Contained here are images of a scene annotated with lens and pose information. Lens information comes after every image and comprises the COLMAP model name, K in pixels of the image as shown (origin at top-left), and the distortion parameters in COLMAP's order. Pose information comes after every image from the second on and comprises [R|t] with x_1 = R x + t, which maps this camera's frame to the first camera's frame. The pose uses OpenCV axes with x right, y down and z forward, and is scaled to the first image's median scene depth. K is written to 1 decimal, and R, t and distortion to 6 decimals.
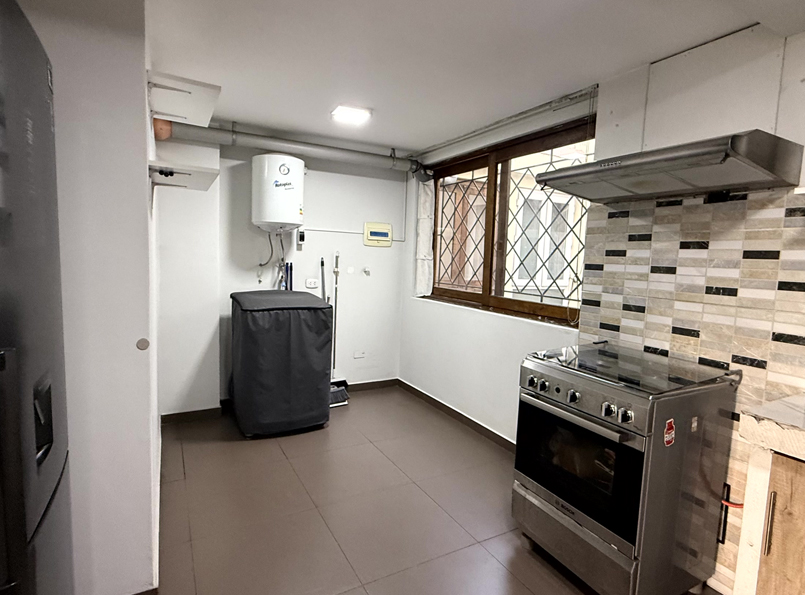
lens RADIAL K [[430.1, 0, 396.8], [0, 430.1, 295.6], [0, 0, 1]] dist [-0.002586, 0.000378]
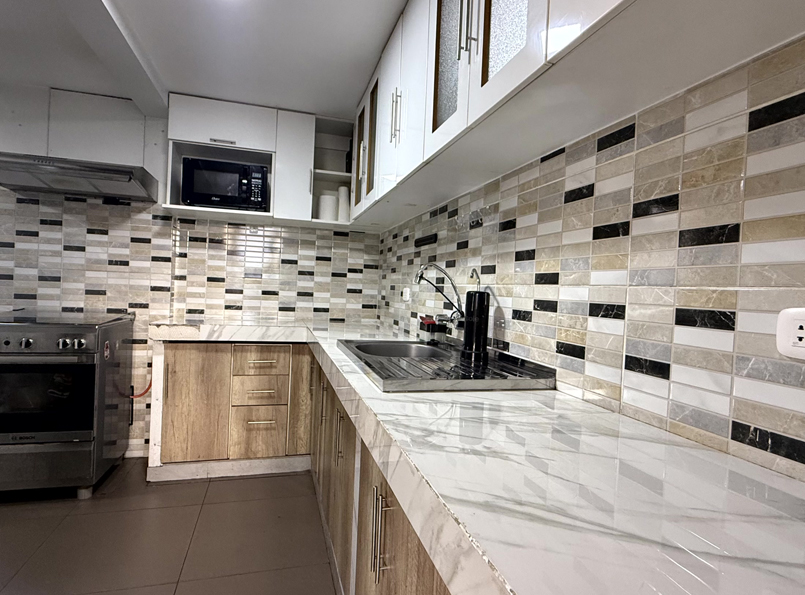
lens RADIAL K [[430.1, 0, 396.8], [0, 430.1, 295.6], [0, 0, 1]] dist [-0.002586, 0.000378]
pose [[0.212077, -0.041113, 0.976388, -0.310216], [0.056189, 0.997975, 0.029817, 0.066781], [-0.975636, 0.048539, 0.213957, -0.169454]]
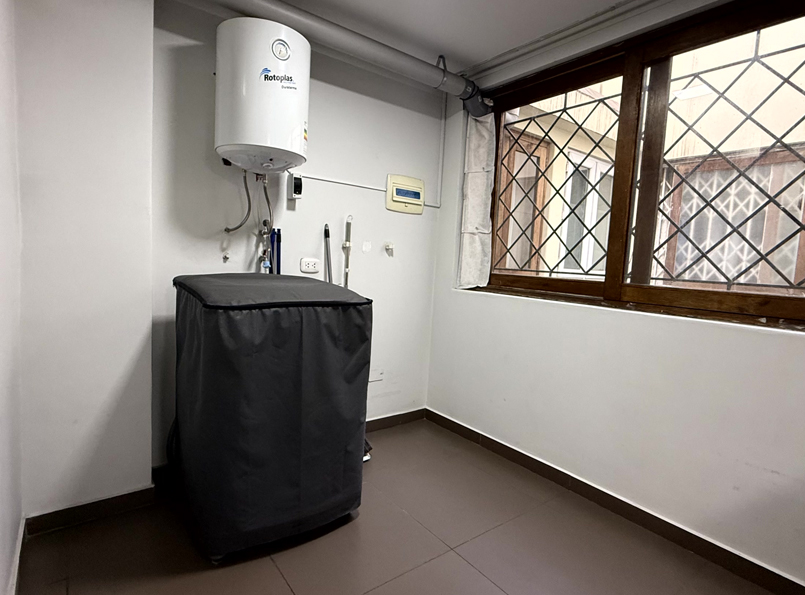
lens RADIAL K [[430.1, 0, 396.8], [0, 430.1, 295.6], [0, 0, 1]] dist [-0.002586, 0.000378]
pose [[0.988840, 0.003115, 0.148947, -0.211090], [-0.002907, 0.999994, -0.001617, 0.020497], [-0.148951, 0.001166, 0.988844, 0.471564]]
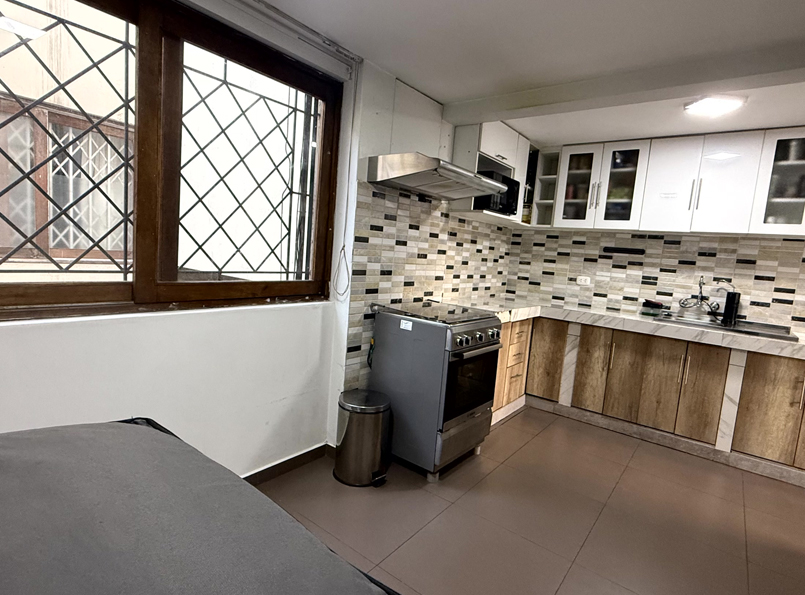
lens RADIAL K [[430.1, 0, 396.8], [0, 430.1, 295.6], [0, 0, 1]] dist [-0.002586, 0.000378]
pose [[-0.393441, -0.166533, 0.904141, -0.430554], [-0.007286, 0.983991, 0.178070, -0.089955], [-0.919321, 0.063473, -0.388355, 1.004968]]
